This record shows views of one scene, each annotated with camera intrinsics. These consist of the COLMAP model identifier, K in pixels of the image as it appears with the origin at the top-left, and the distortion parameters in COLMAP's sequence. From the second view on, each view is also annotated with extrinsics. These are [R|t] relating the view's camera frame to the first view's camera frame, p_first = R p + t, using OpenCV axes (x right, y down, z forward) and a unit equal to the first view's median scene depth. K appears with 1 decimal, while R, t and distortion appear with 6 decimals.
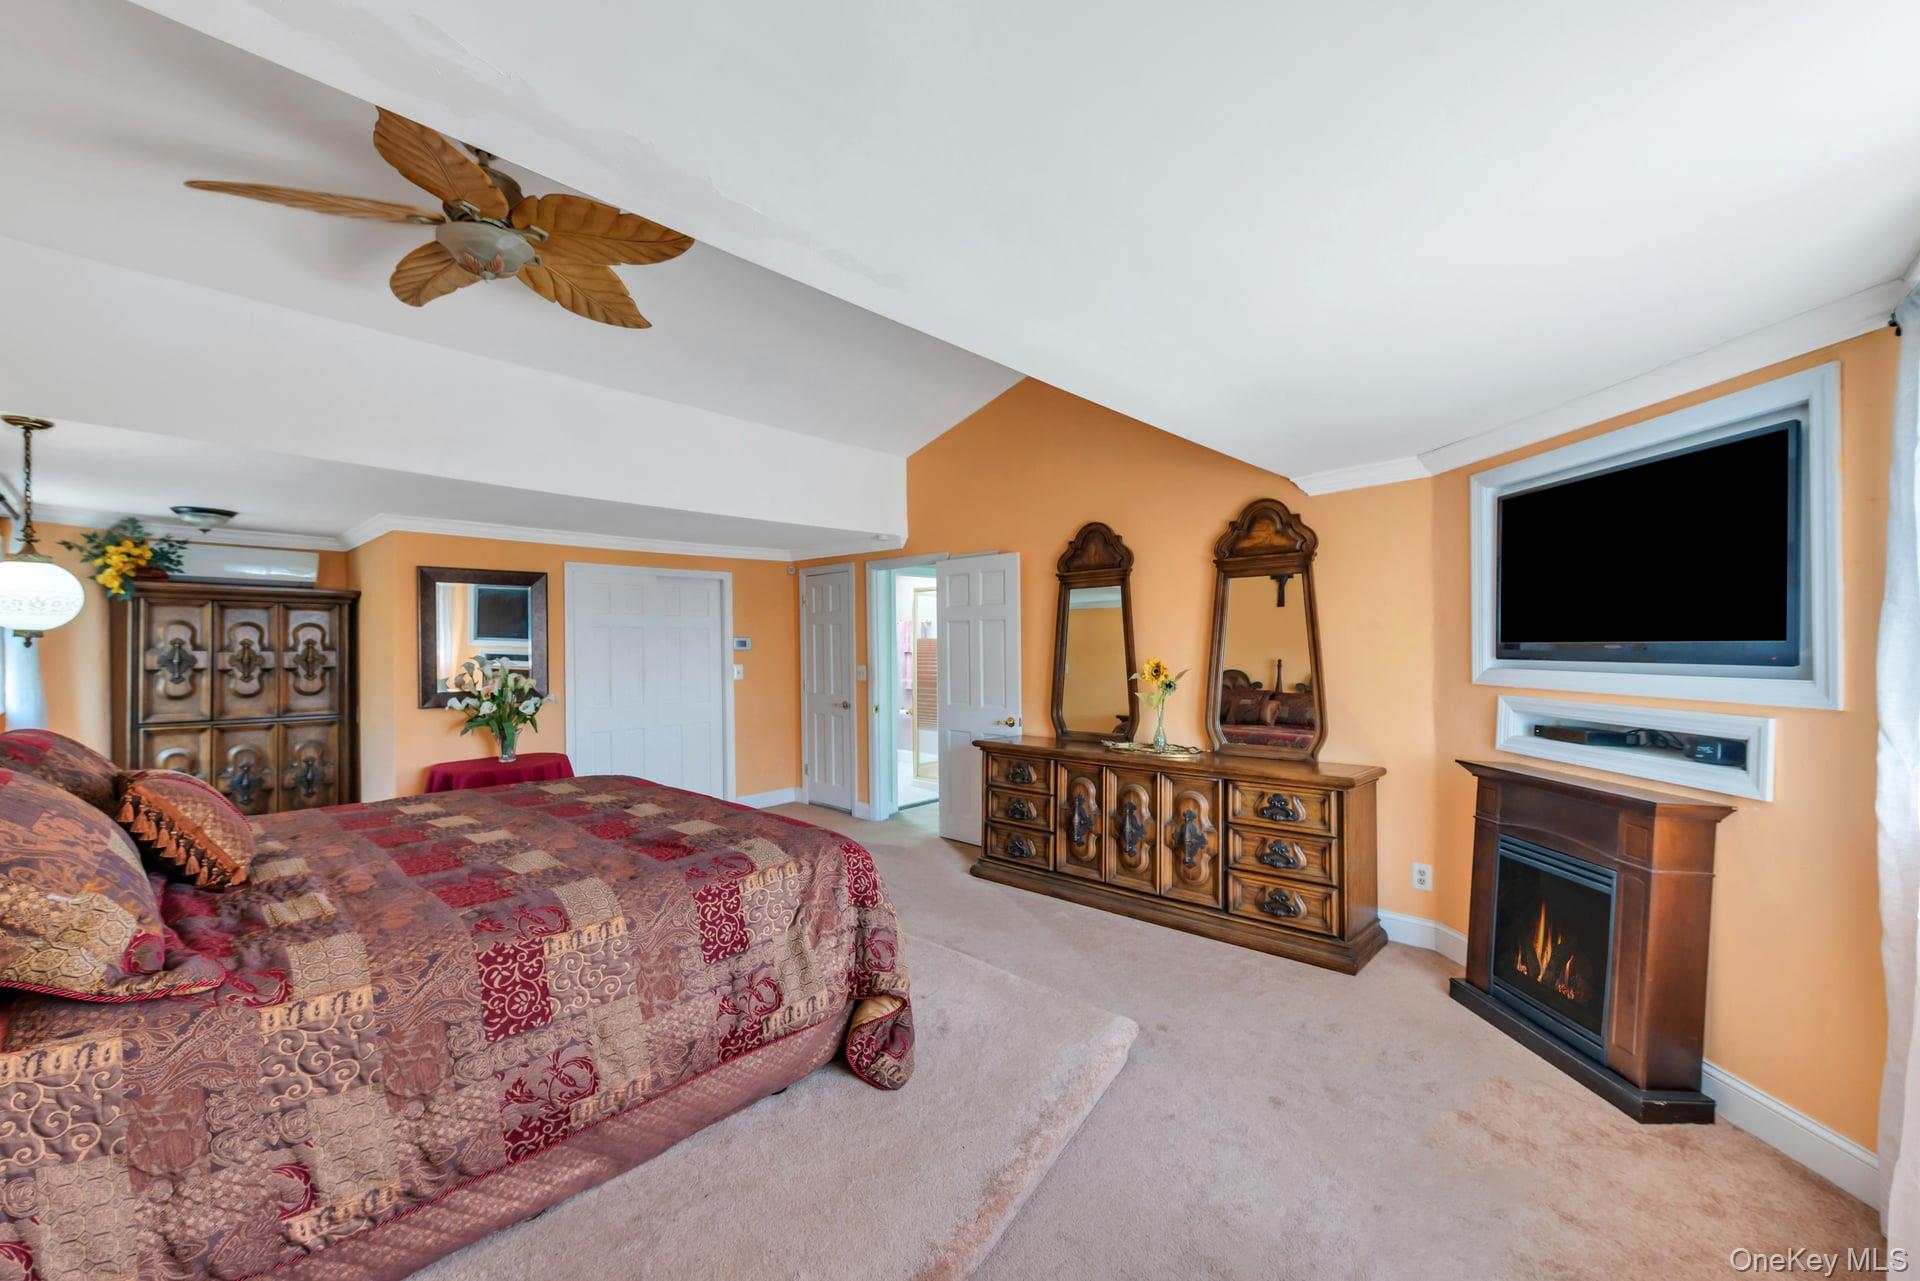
lens RADIAL K [[771.3, 0, 958.8], [0, 771.3, 633.0], [0, 0, 1]] dist [0.017451, -0.006059]
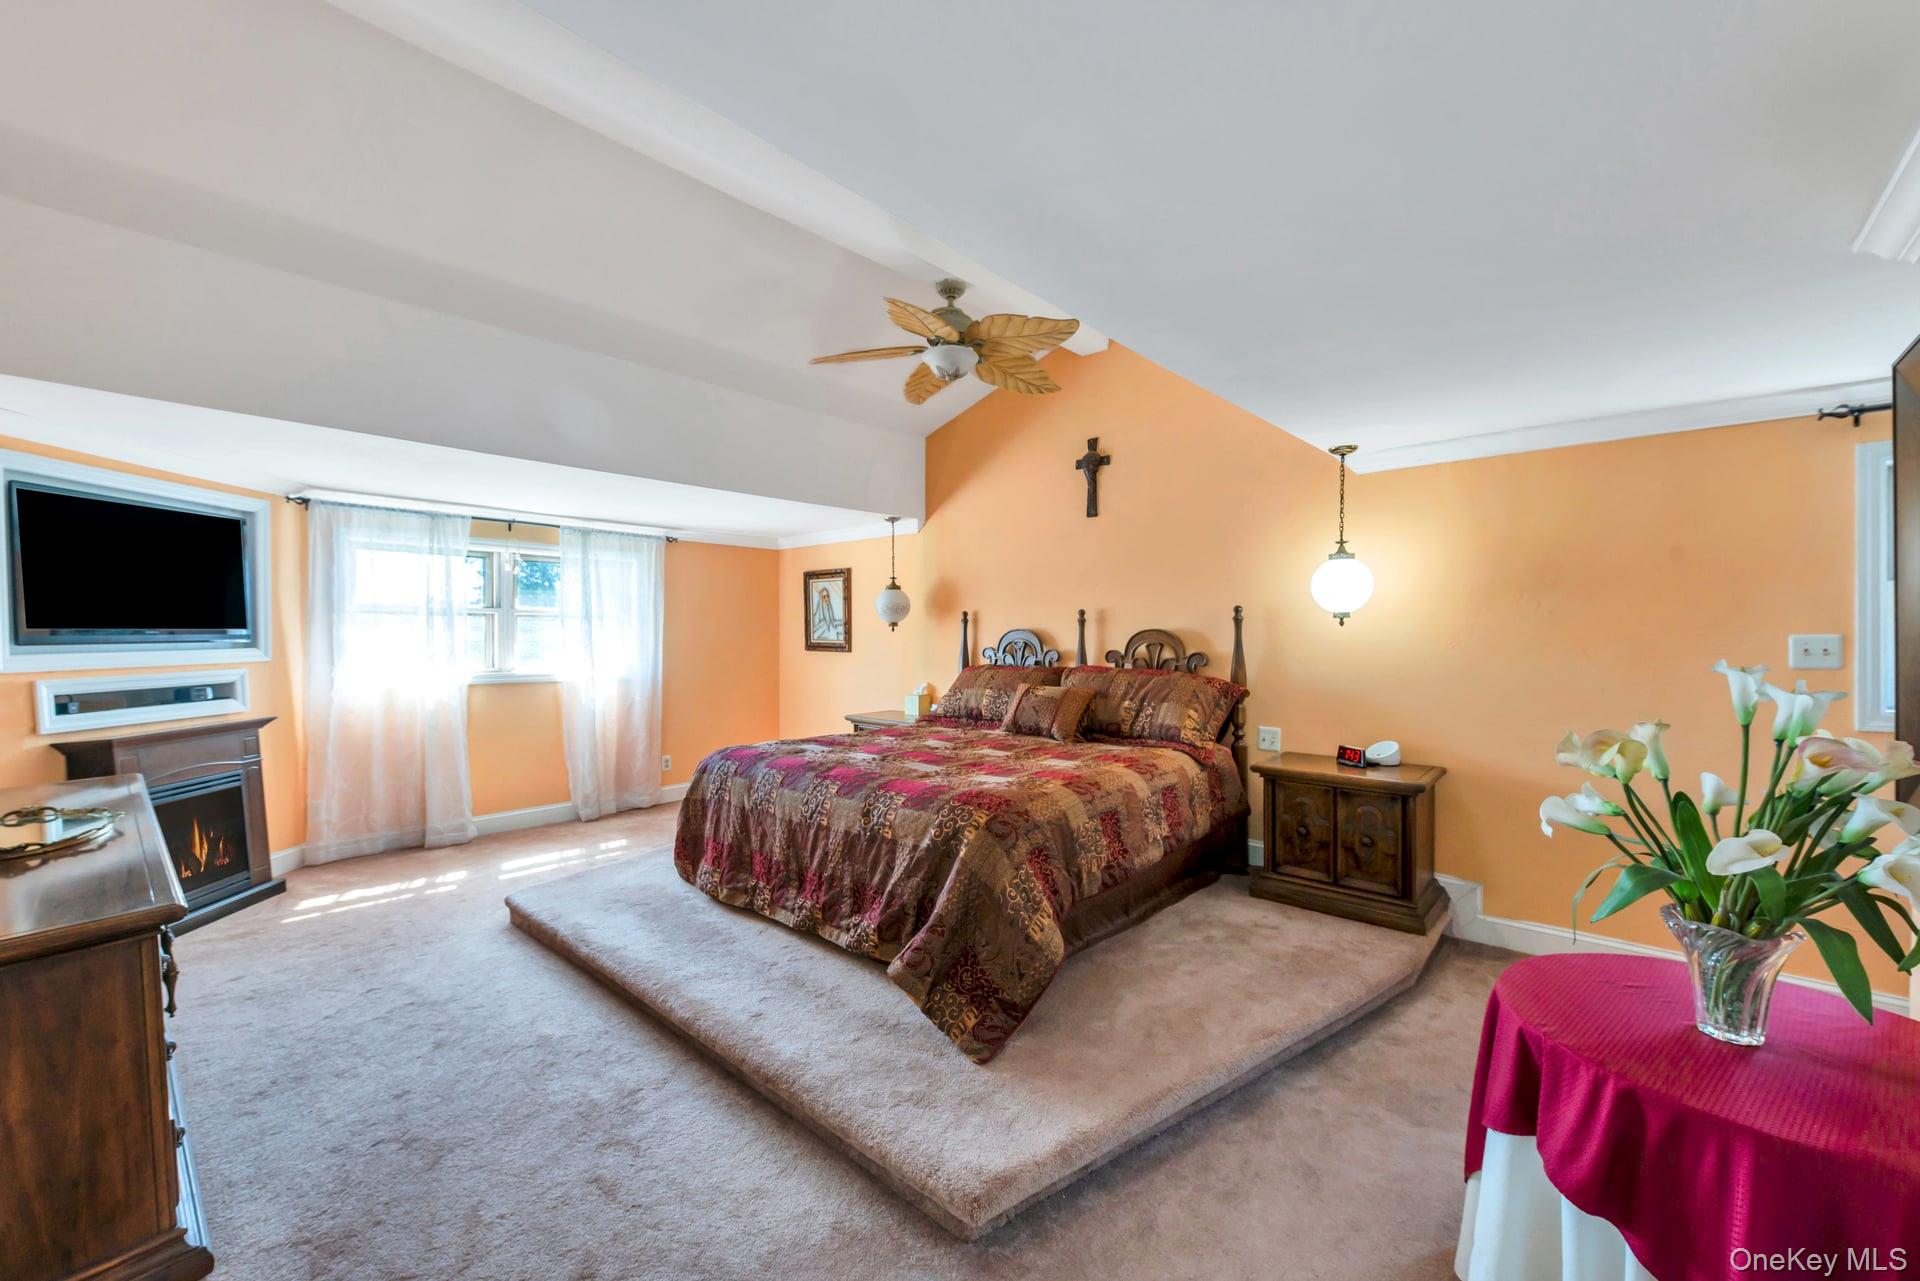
lens RADIAL K [[771.3, 0, 958.8], [0, 771.3, 633.0], [0, 0, 1]] dist [0.017451, -0.006059]
pose [[-0.999517, 0.006169, -0.030447, -0.568265], [0.006713, 0.999819, -0.017796, 0.052685], [0.030332, -0.017992, -0.999378, 2.439863]]
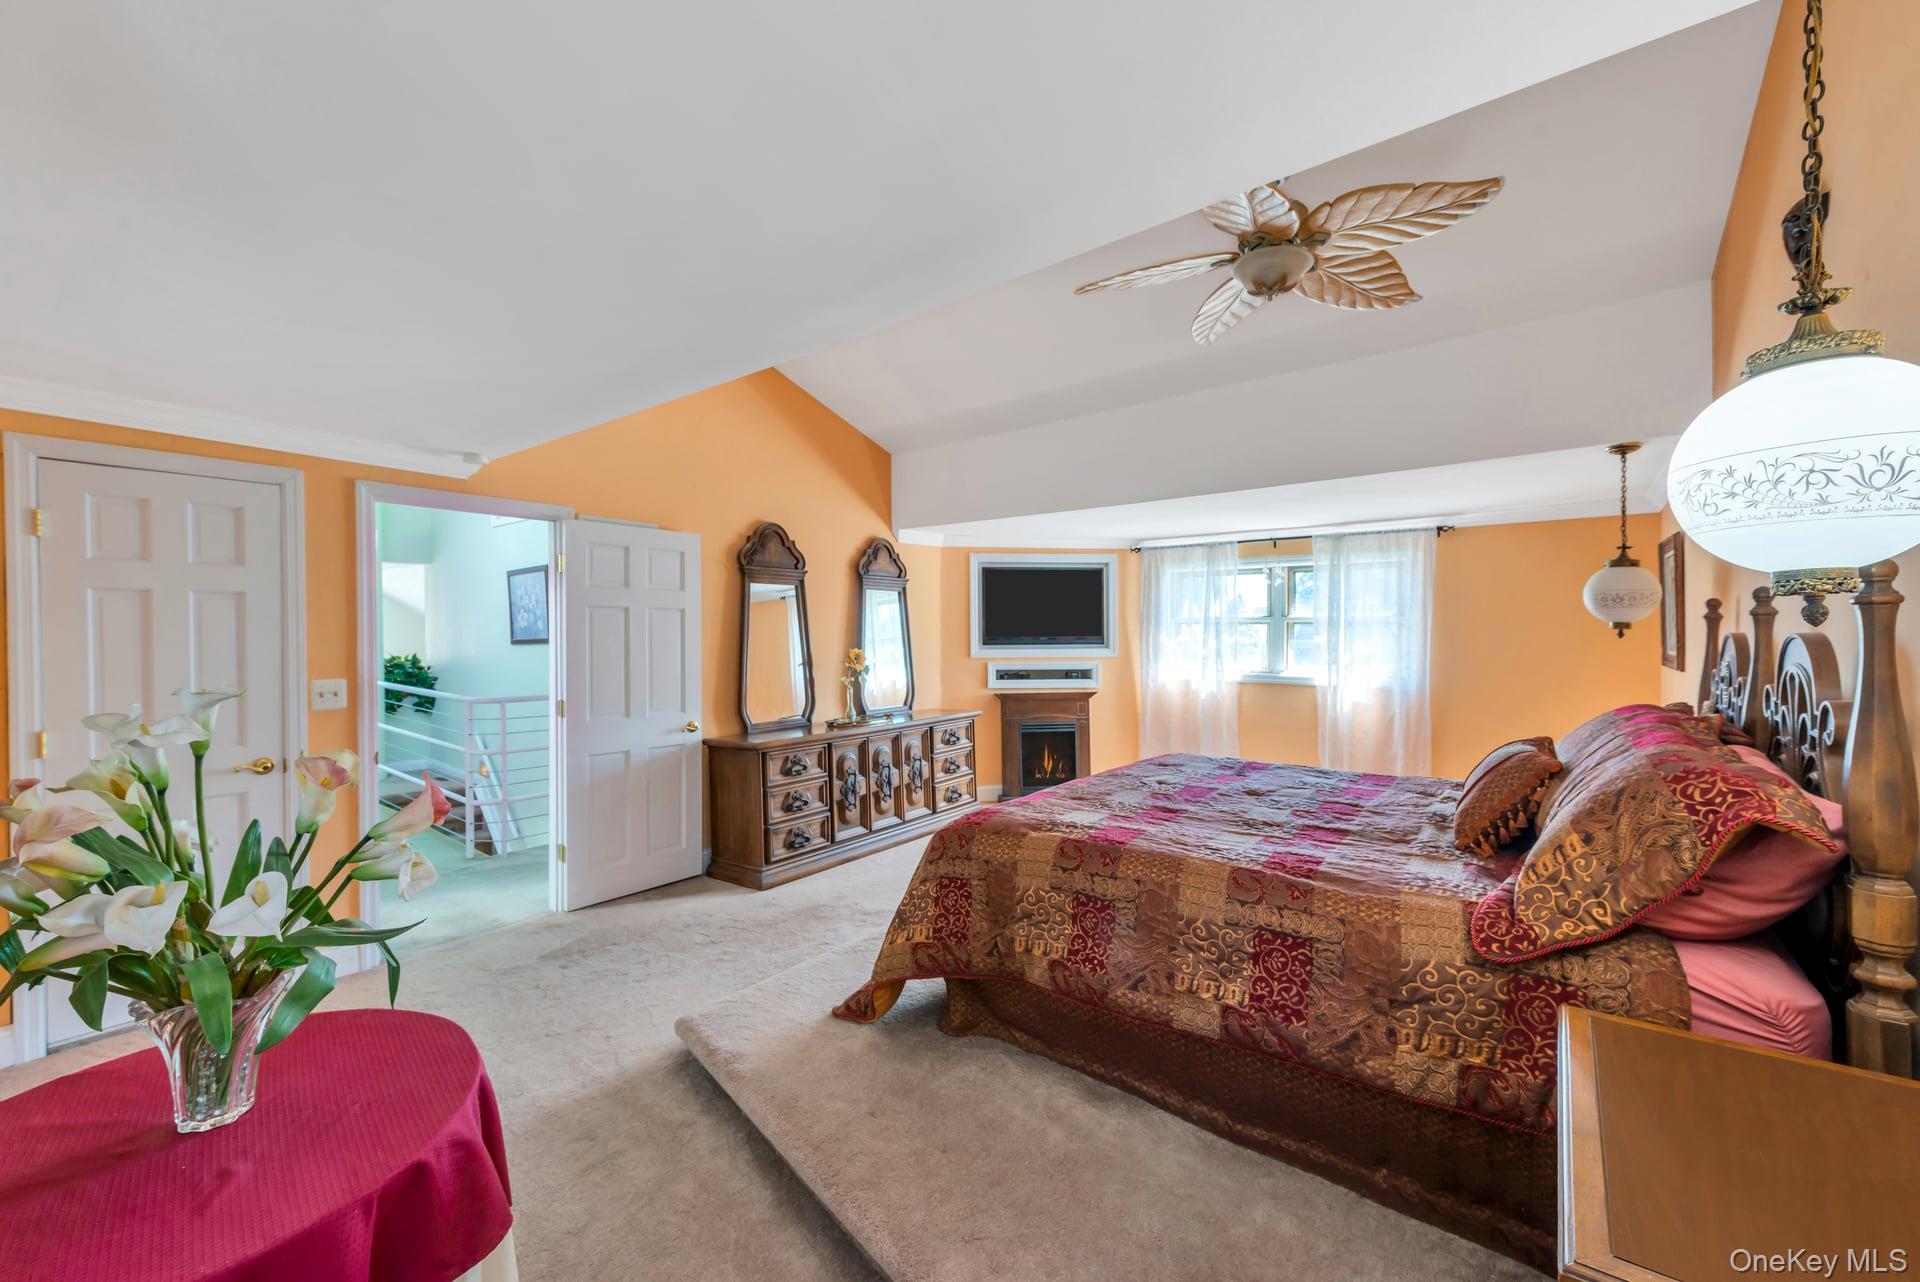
lens RADIAL K [[771.3, 0, 958.8], [0, 771.3, 633.5], [0, 0, 1]] dist [0.017451, -0.006059]
pose [[-0.096737, 0.010236, 0.995257, -1.621928], [-0.016160, 0.999799, -0.011854, 0.035099], [-0.995179, -0.017231, -0.096552, 1.512364]]
